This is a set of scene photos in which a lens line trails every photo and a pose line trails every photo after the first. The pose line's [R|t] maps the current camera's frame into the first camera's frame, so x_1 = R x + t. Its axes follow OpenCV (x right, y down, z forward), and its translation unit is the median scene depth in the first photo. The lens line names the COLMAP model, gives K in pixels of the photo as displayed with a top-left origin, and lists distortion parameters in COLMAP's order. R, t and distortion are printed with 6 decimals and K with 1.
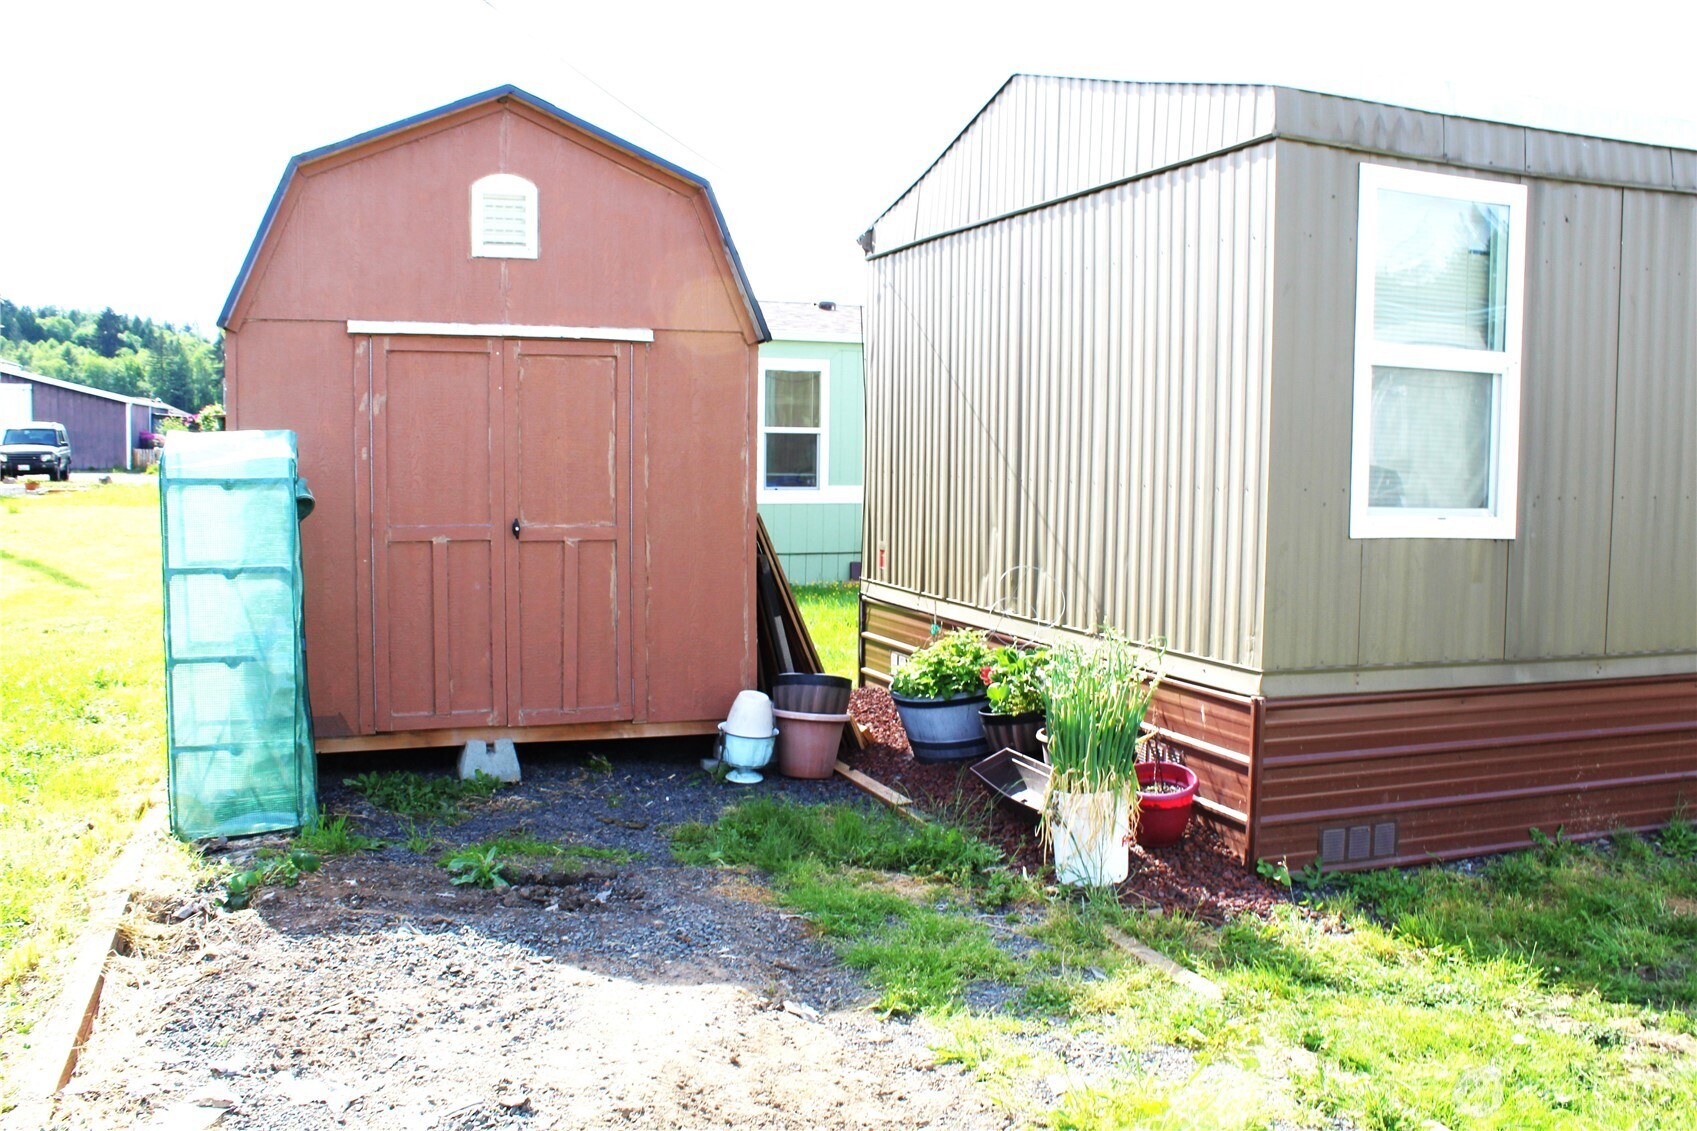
lens RADIAL K [[1468.7, 0, 848.5], [0, 1468.7, 565.5], [0, 0, 1]] dist [-0.170461, 0.171506]
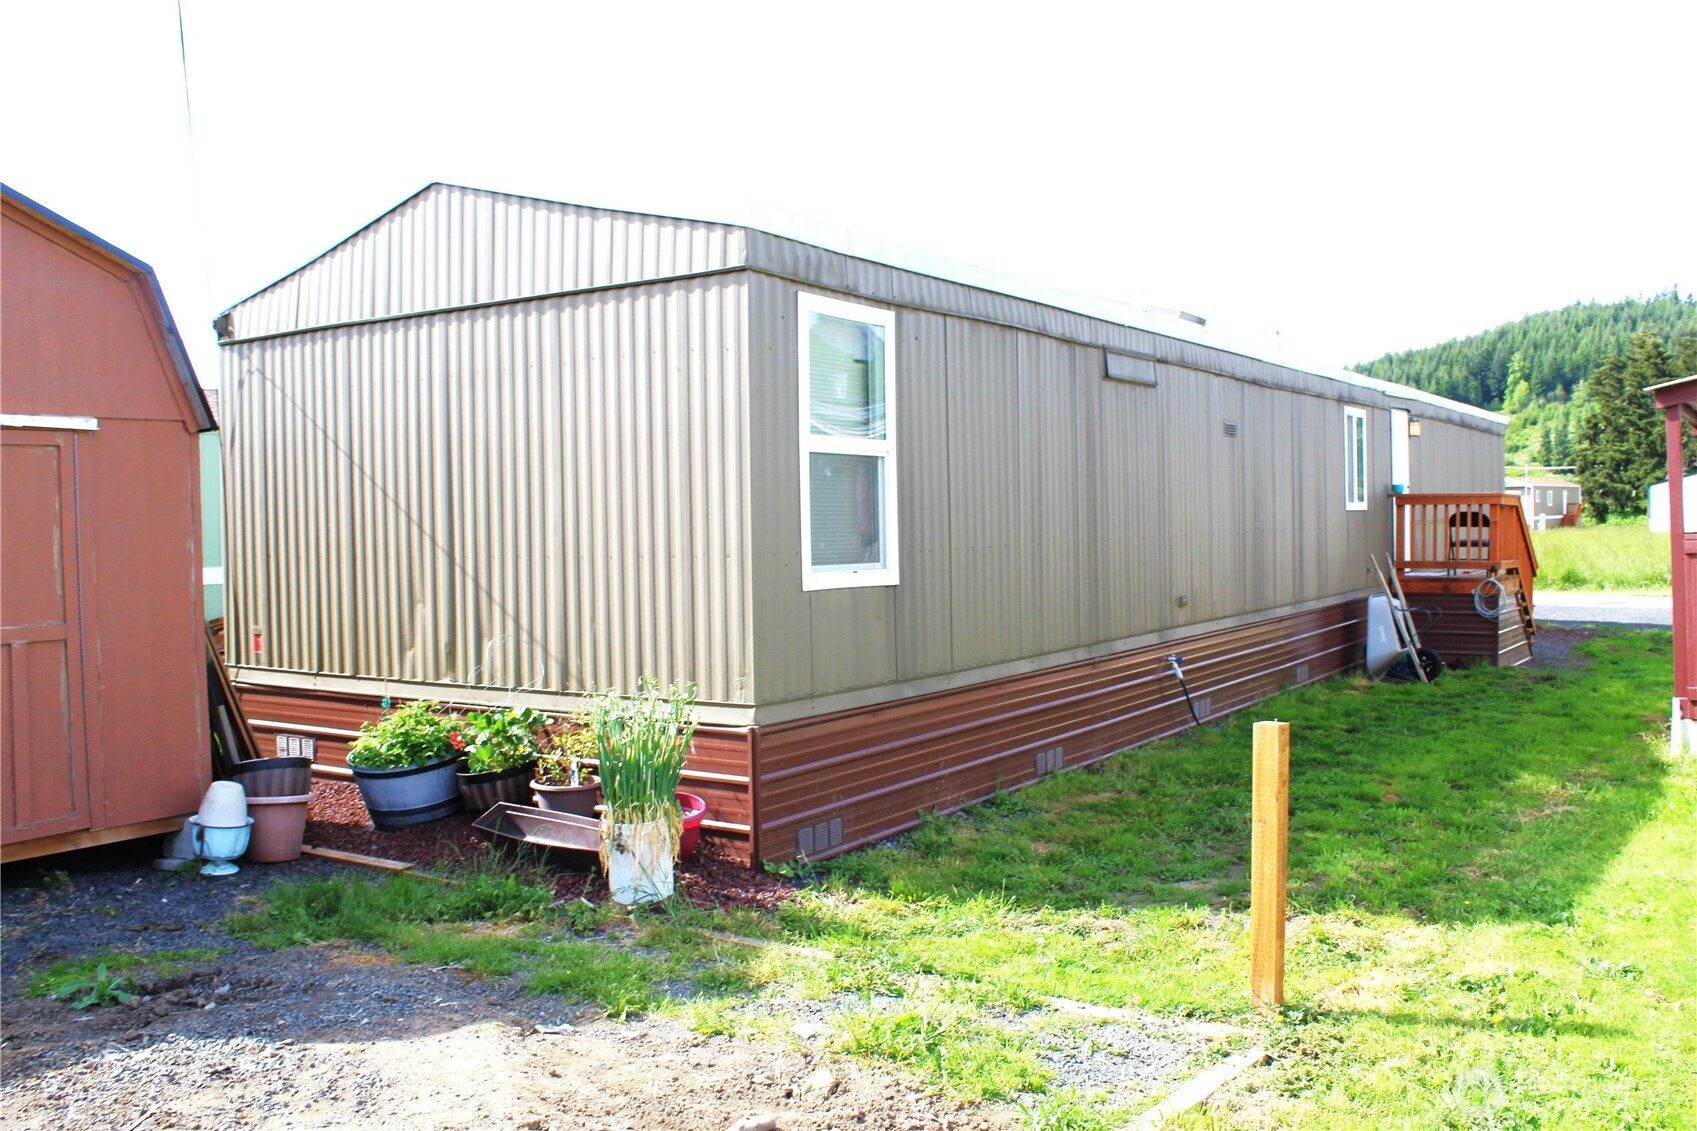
lens RADIAL K [[1468.7, 0, 848.5], [0, 1468.7, 565.5], [0, 0, 1]] dist [-0.170461, 0.171506]
pose [[0.815311, -0.045919, 0.577200, -0.335337], [0.072554, 0.997096, -0.023161, -0.008734], [-0.574460, 0.060761, 0.816274, -0.052316]]
